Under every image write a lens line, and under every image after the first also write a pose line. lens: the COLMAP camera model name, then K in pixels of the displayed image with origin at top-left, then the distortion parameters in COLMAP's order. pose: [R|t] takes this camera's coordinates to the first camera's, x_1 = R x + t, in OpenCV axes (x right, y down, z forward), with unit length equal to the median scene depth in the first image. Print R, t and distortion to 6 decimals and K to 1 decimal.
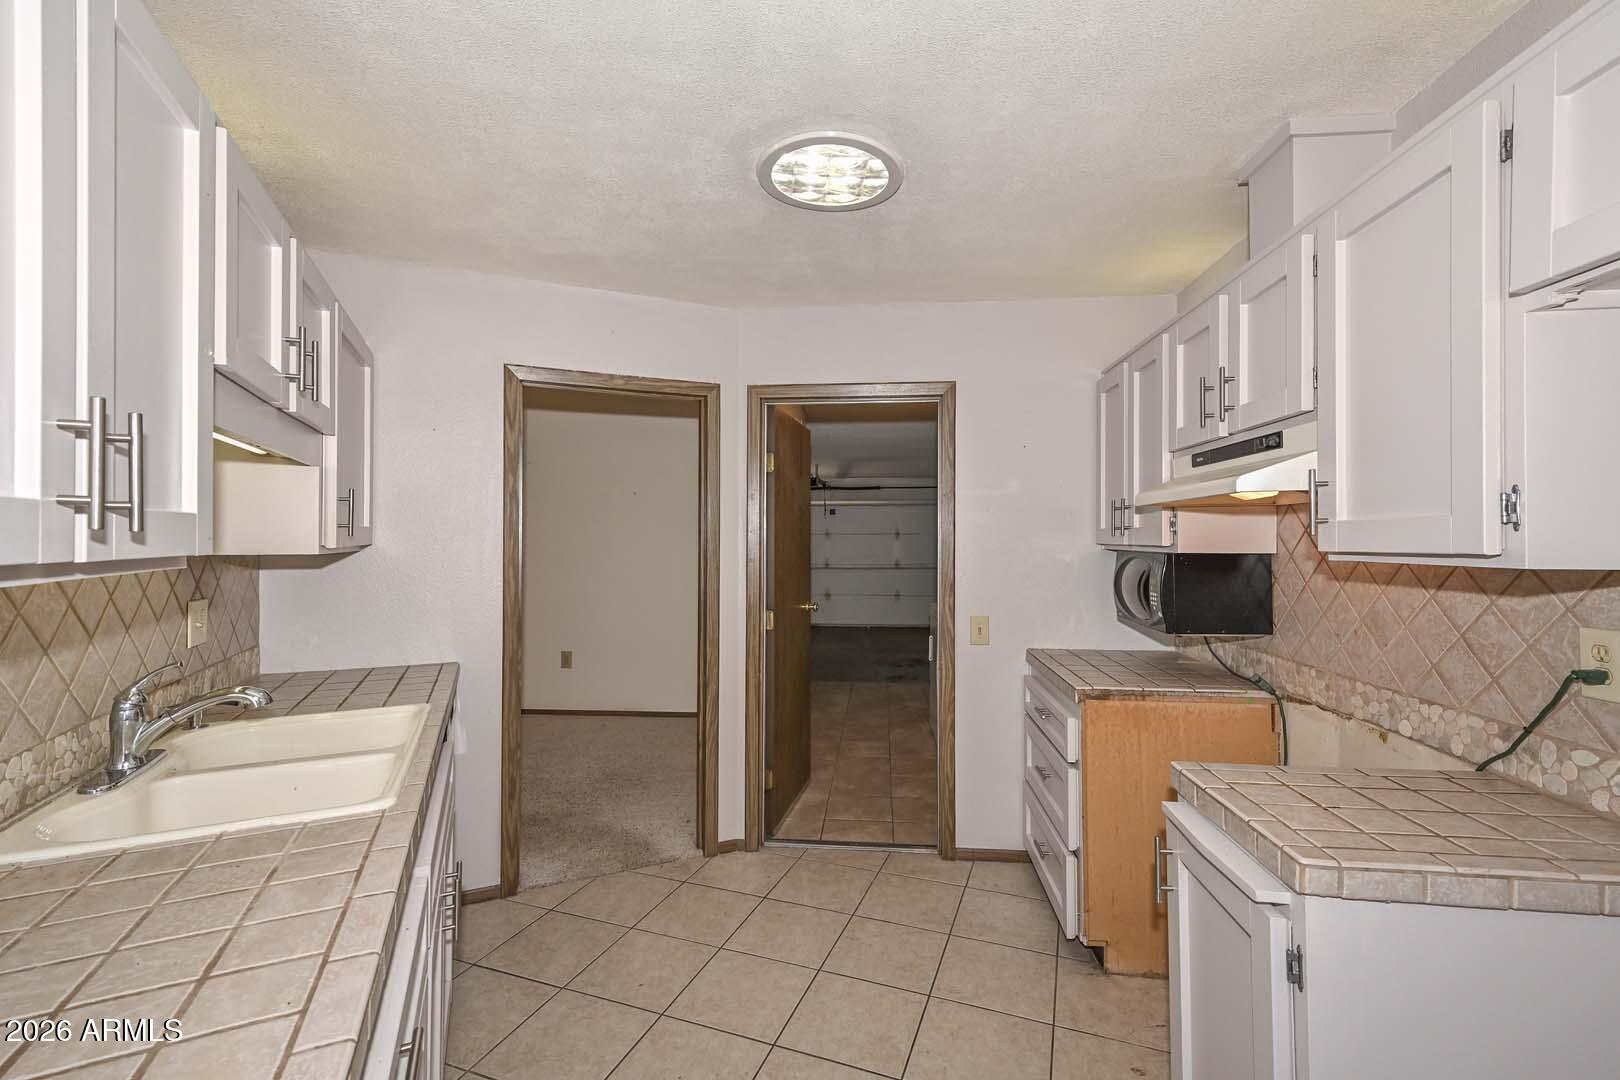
lens RADIAL K [[707.3, 0, 818.0], [0, 707.3, 530.9], [0, 0, 1]] dist [0.020696, 0.000220]
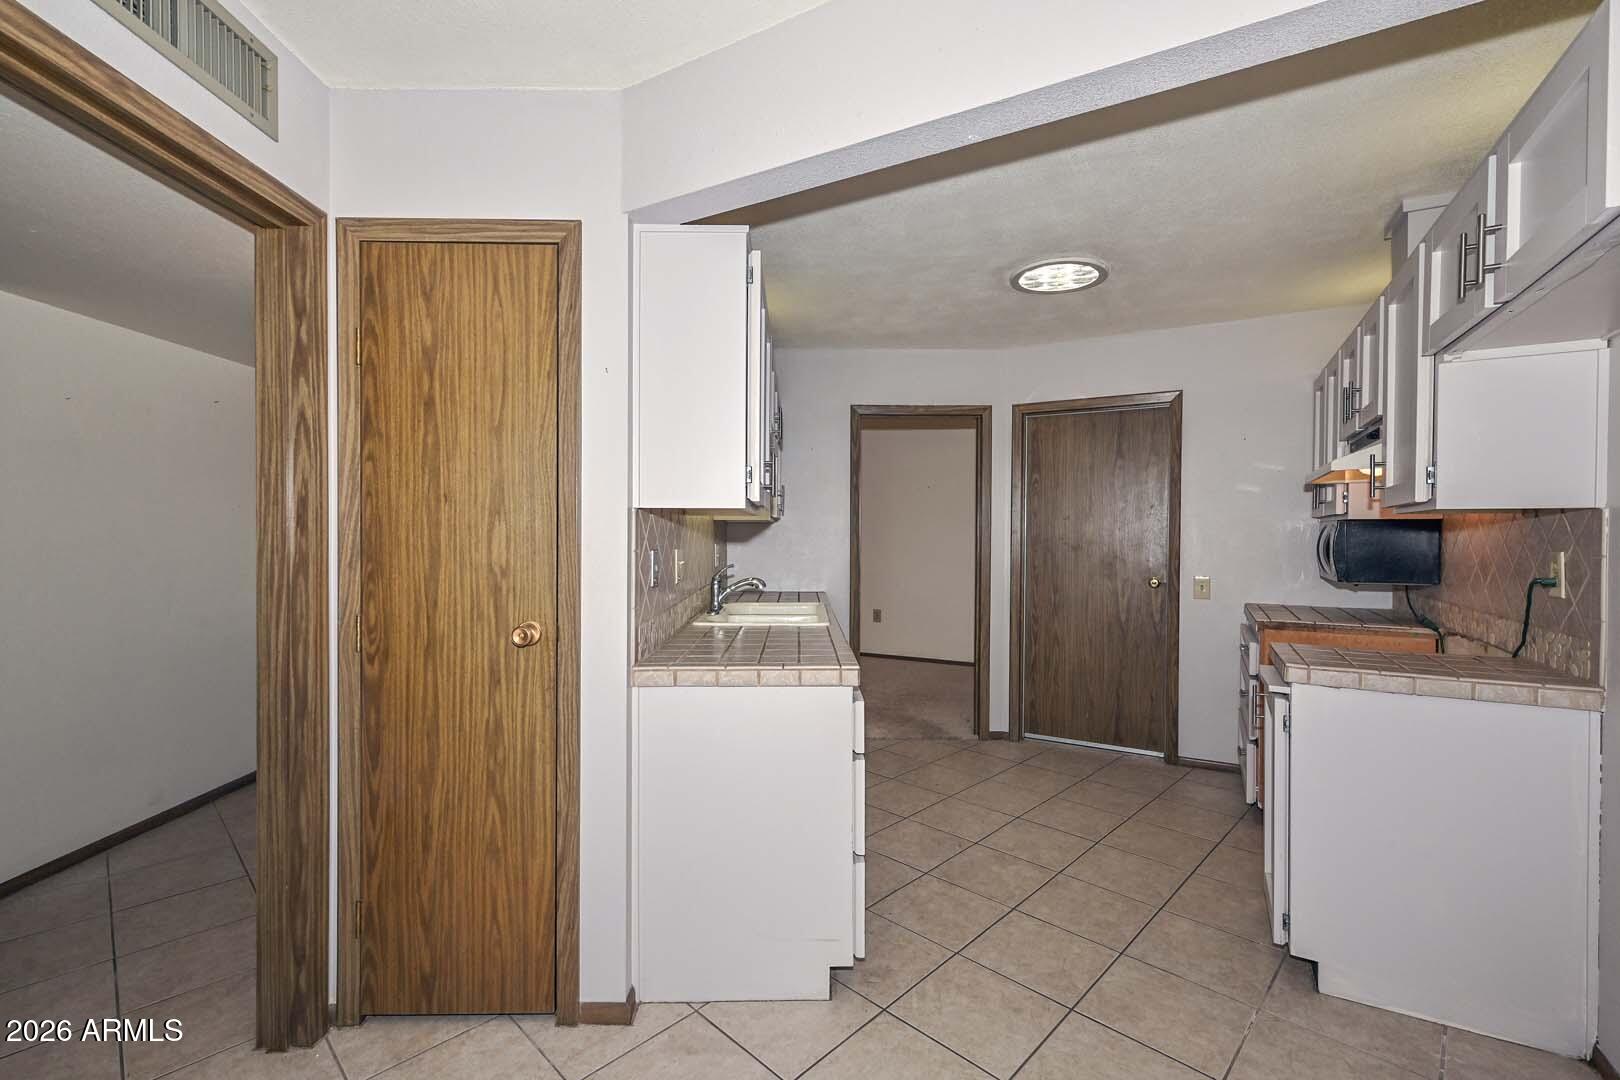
lens RADIAL K [[696.8, 0, 806.7], [0, 696.8, 542.8], [0, 0, 1]] dist [0.003028, 0.001063]
pose [[0.913202, 0.008287, -0.407422, 0.109774], [0.000963, 0.999747, 0.022494, 0.039315], [0.407506, -0.020934, 0.912963, -0.495782]]
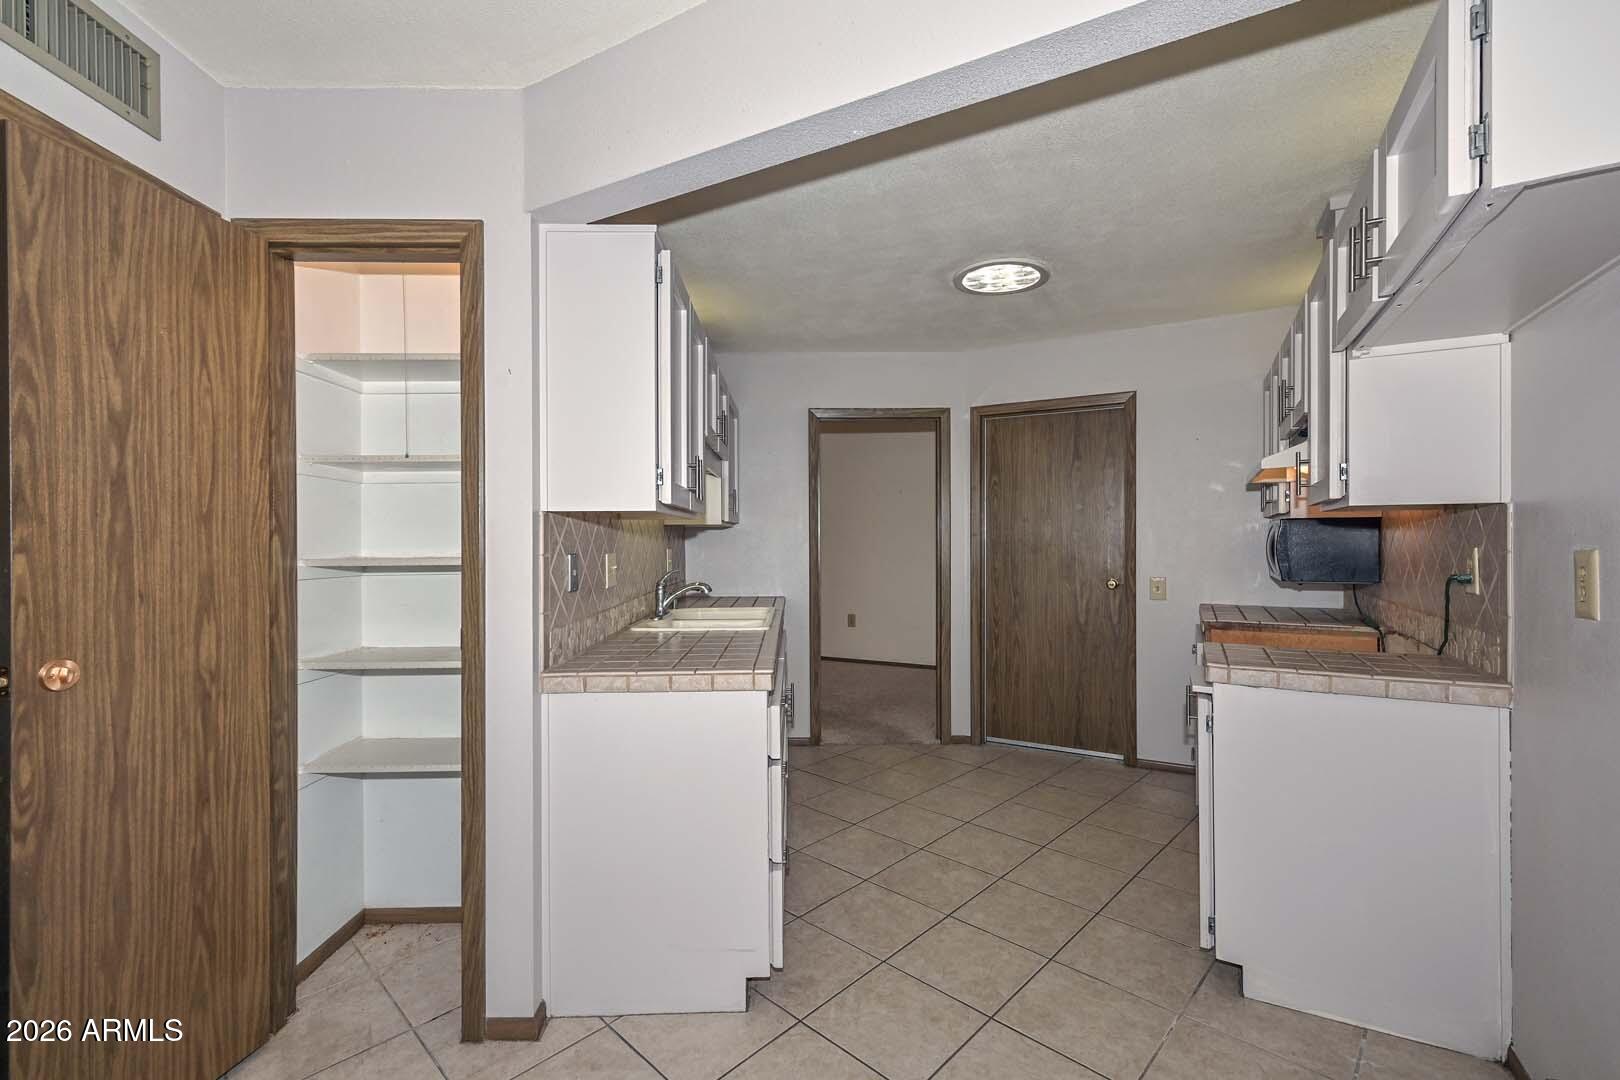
lens RADIAL K [[696.8, 0, 806.7], [0, 696.8, 542.8], [0, 0, 1]] dist [0.003028, 0.001063]
pose [[0.916274, -0.003234, -0.400540, 0.184549], [0.009581, 0.999858, 0.013844, 0.044051], [0.400438, -0.016522, 0.916175, -0.451595]]
